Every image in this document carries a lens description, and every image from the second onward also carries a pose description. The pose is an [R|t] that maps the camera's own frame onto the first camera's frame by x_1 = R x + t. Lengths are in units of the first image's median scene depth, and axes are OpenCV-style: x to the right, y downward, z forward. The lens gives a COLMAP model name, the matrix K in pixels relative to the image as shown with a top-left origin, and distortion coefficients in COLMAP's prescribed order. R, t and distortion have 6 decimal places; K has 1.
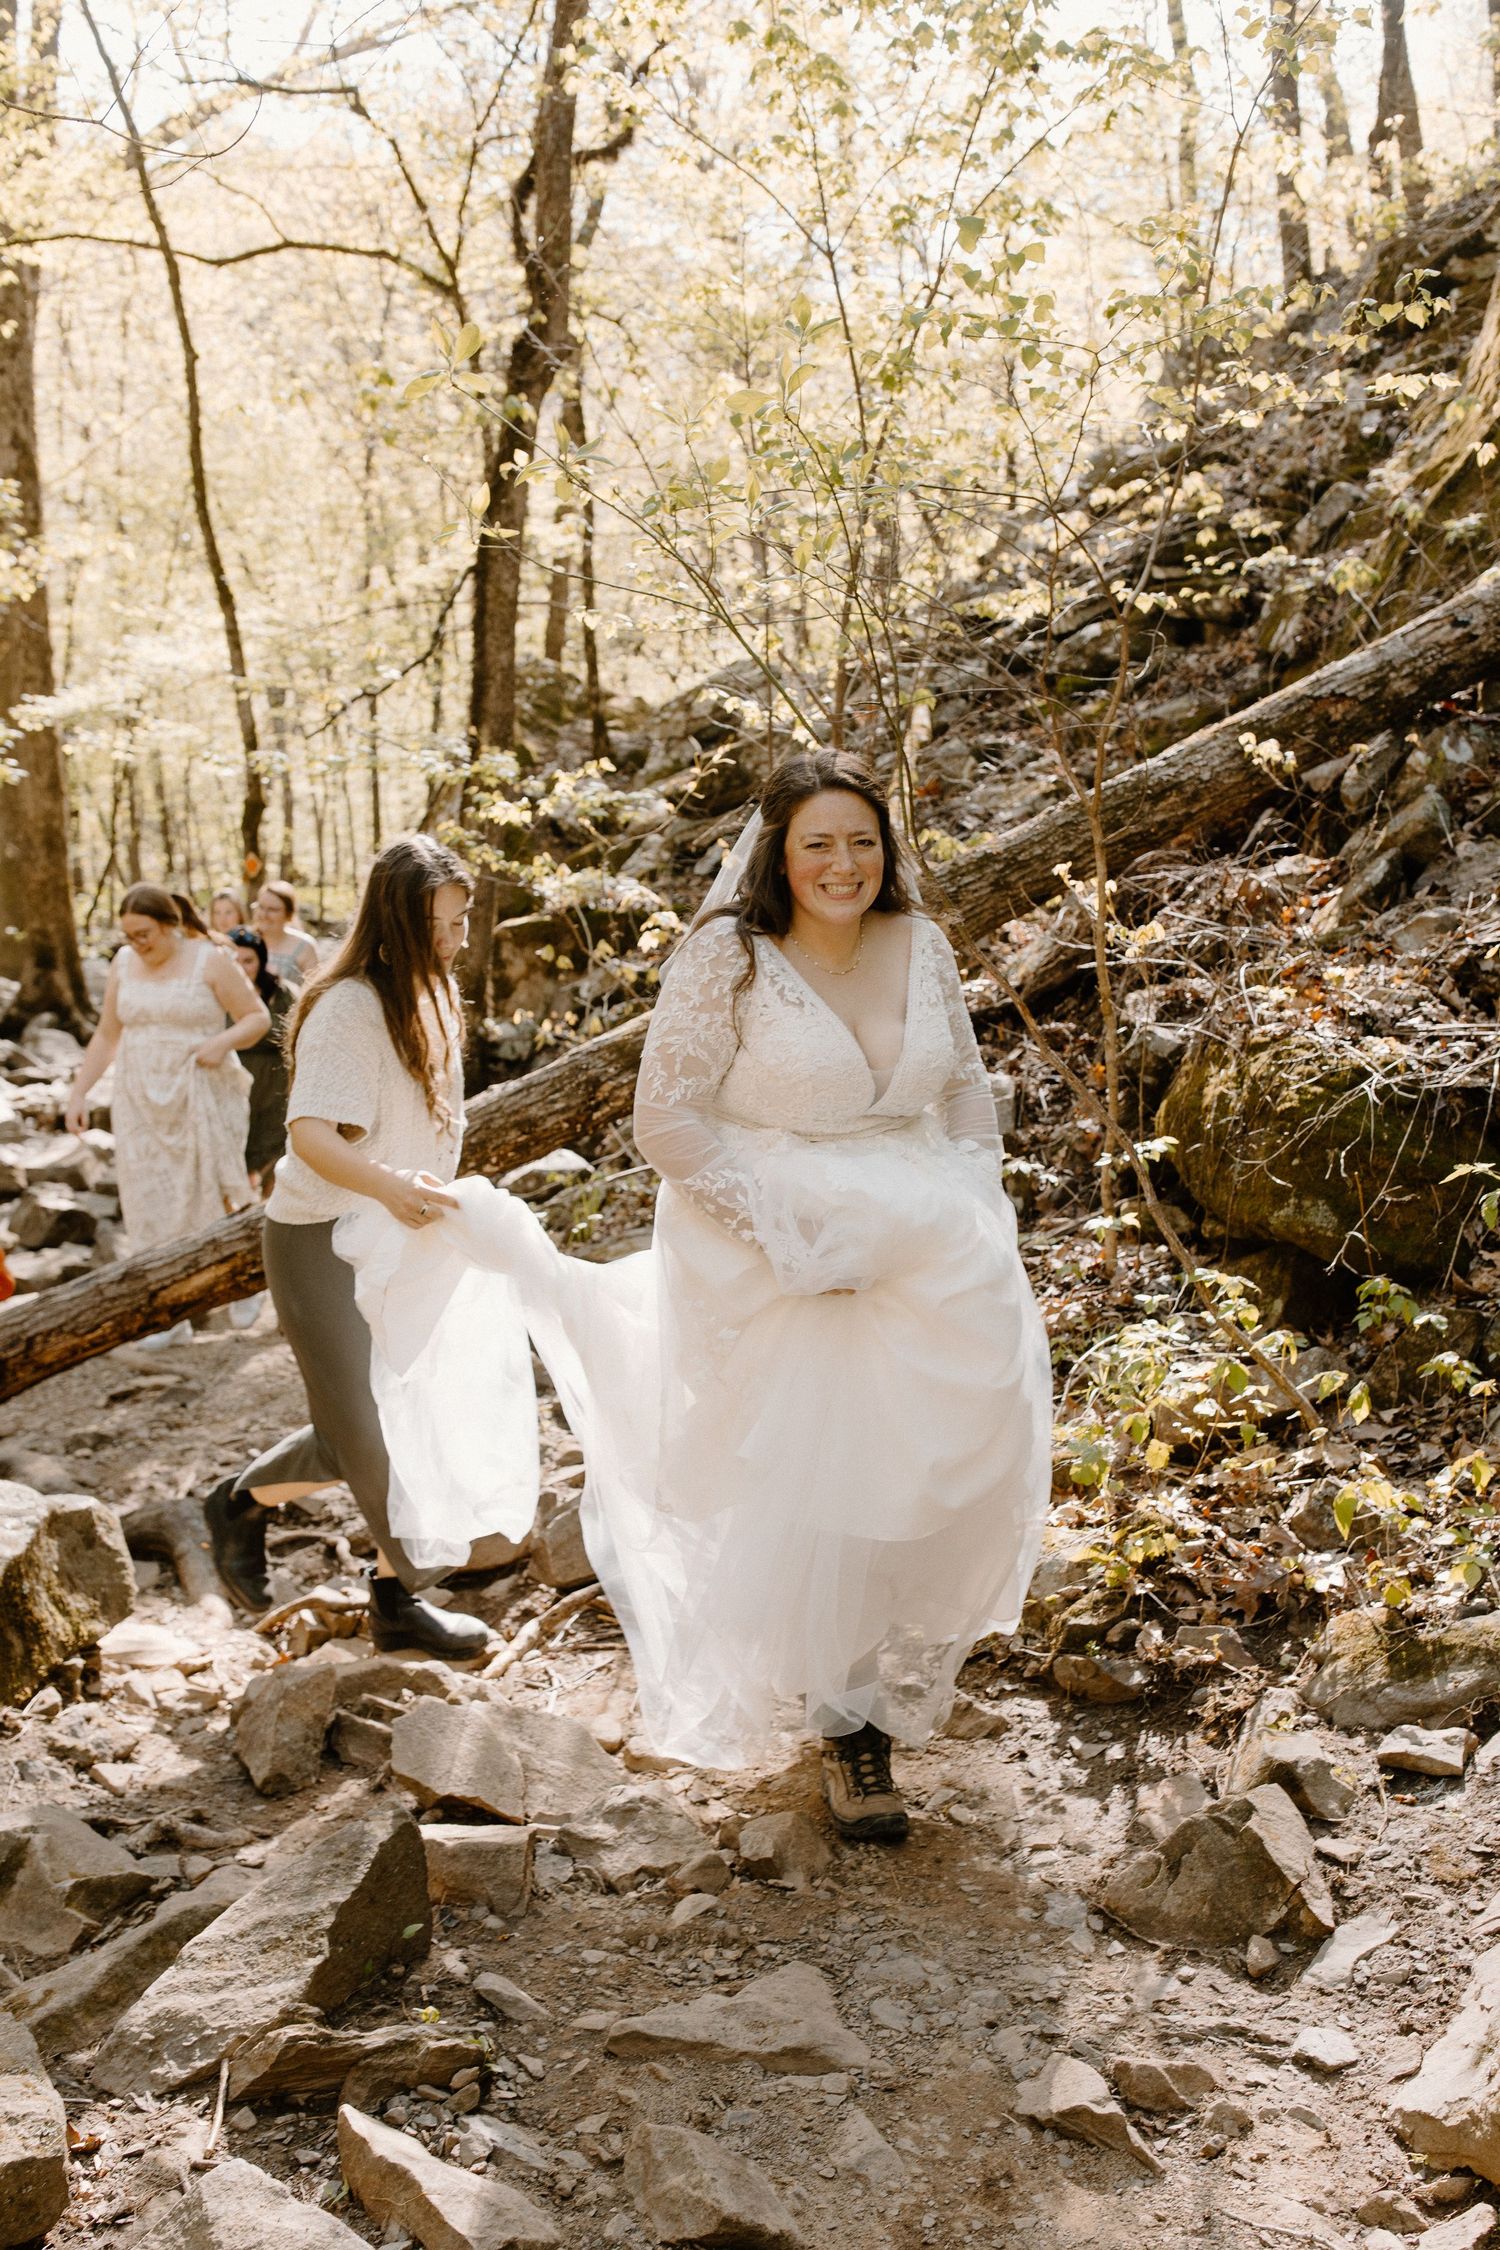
lens RADIAL K [[2072.1, 0, 744.4], [0, 2072.1, 1141.8], [0, 0, 1]] dist [0.002991, -0.012363]
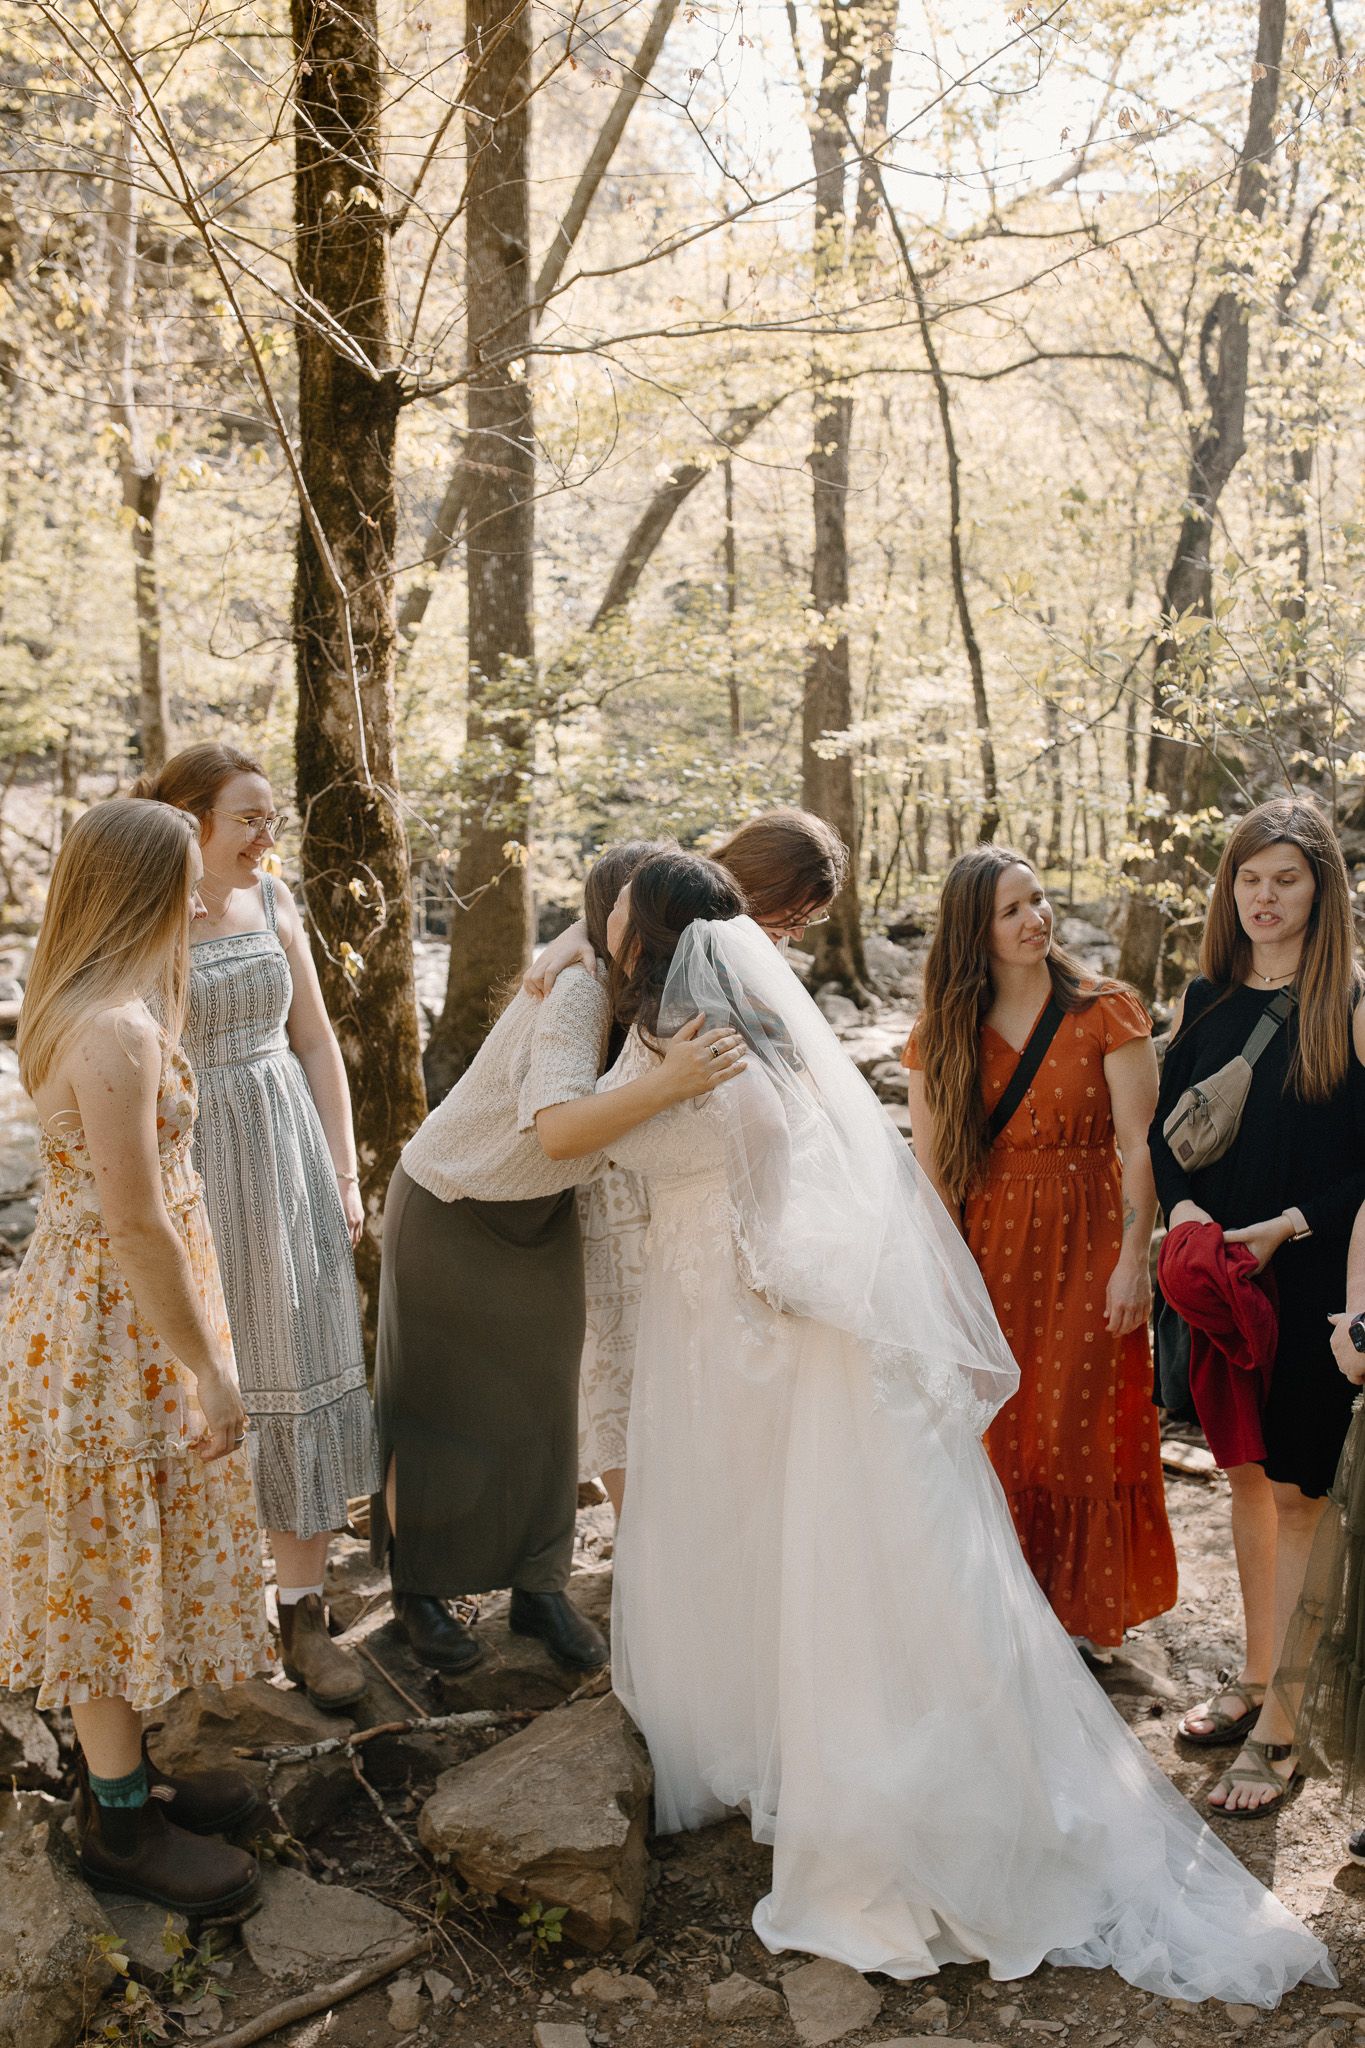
lens RADIAL K [[1886.1, 0, 677.4], [0, 1886.1, 1039.3], [0, 0, 1]] dist [0.002991, -0.012363]
pose [[0.913826, 0.031830, -0.404856, 0.049714], [-0.043757, 0.998837, -0.020238, -0.002657], [0.403741, 0.036209, 0.914156, -0.086886]]
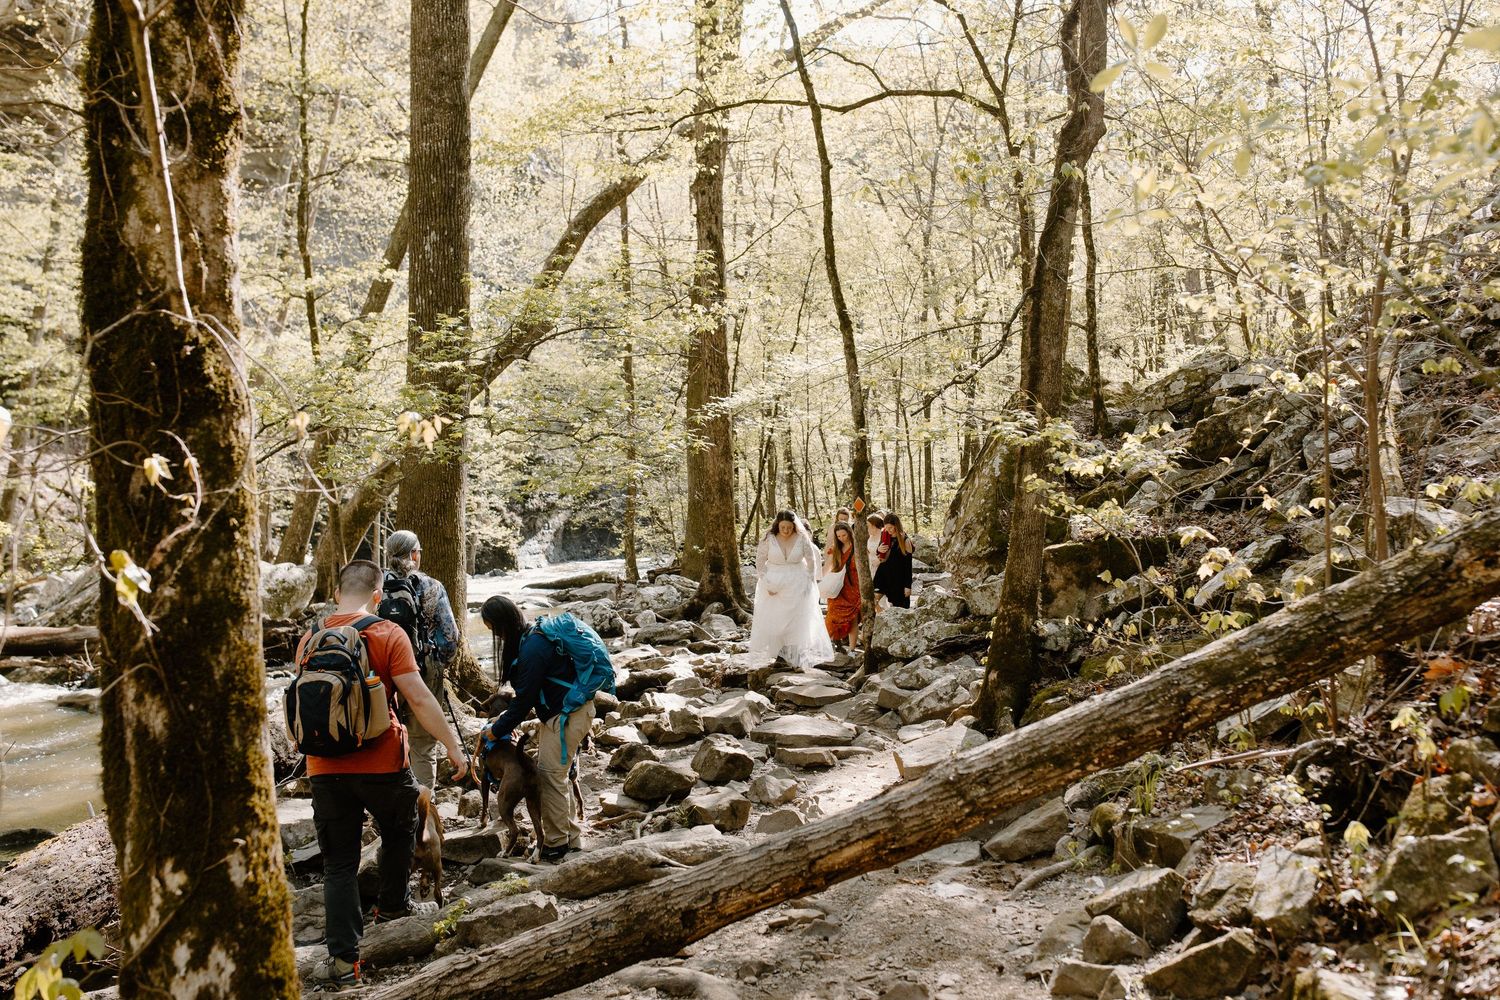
lens RADIAL K [[1381.4, 0, 750.0], [0, 1381.4, 500.0], [0, 0, 1]] dist [0.002991, -0.012363]
pose [[0.956349, -0.008978, -0.292090, -0.030561], [-0.029903, 0.991275, -0.128374, -0.012128], [0.290694, 0.131505, 0.947736, 0.071919]]
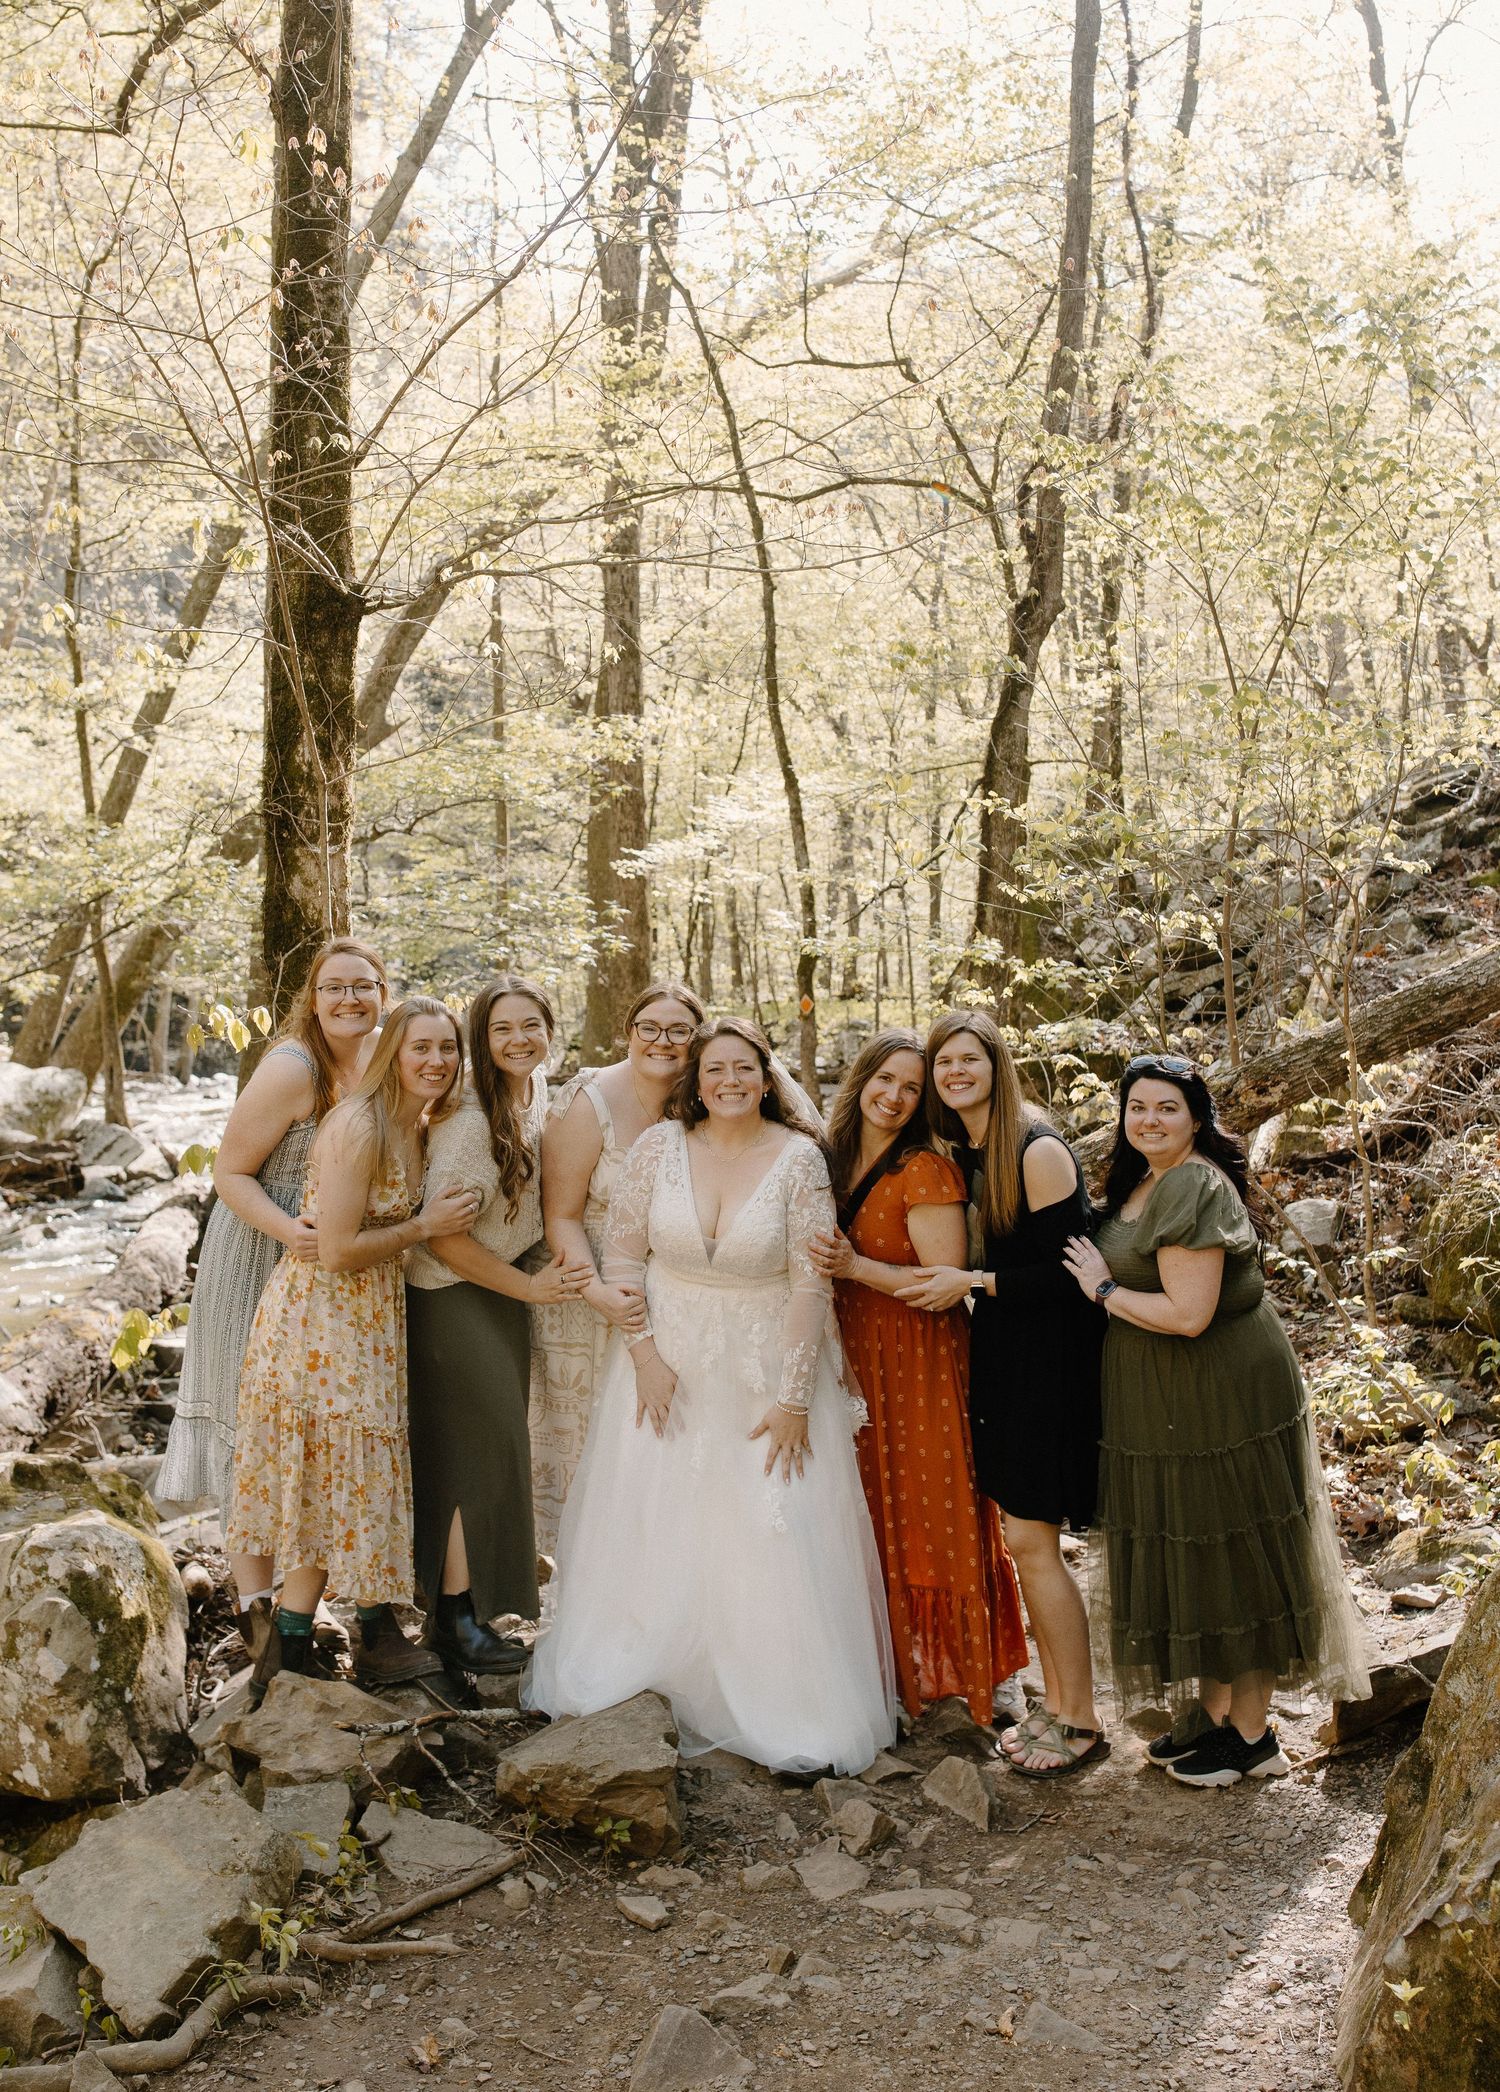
lens RADIAL K [[2230.3, 0, 688.9], [0, 2230.3, 925.0], [0, 0, 1]] dist [0.004804, 0.002428]
pose [[0.958148, -0.006689, -0.286196, 0.058733], [-0.036512, 0.988707, -0.145347, 0.006840], [0.283936, 0.149714, 0.947083, -0.214705]]
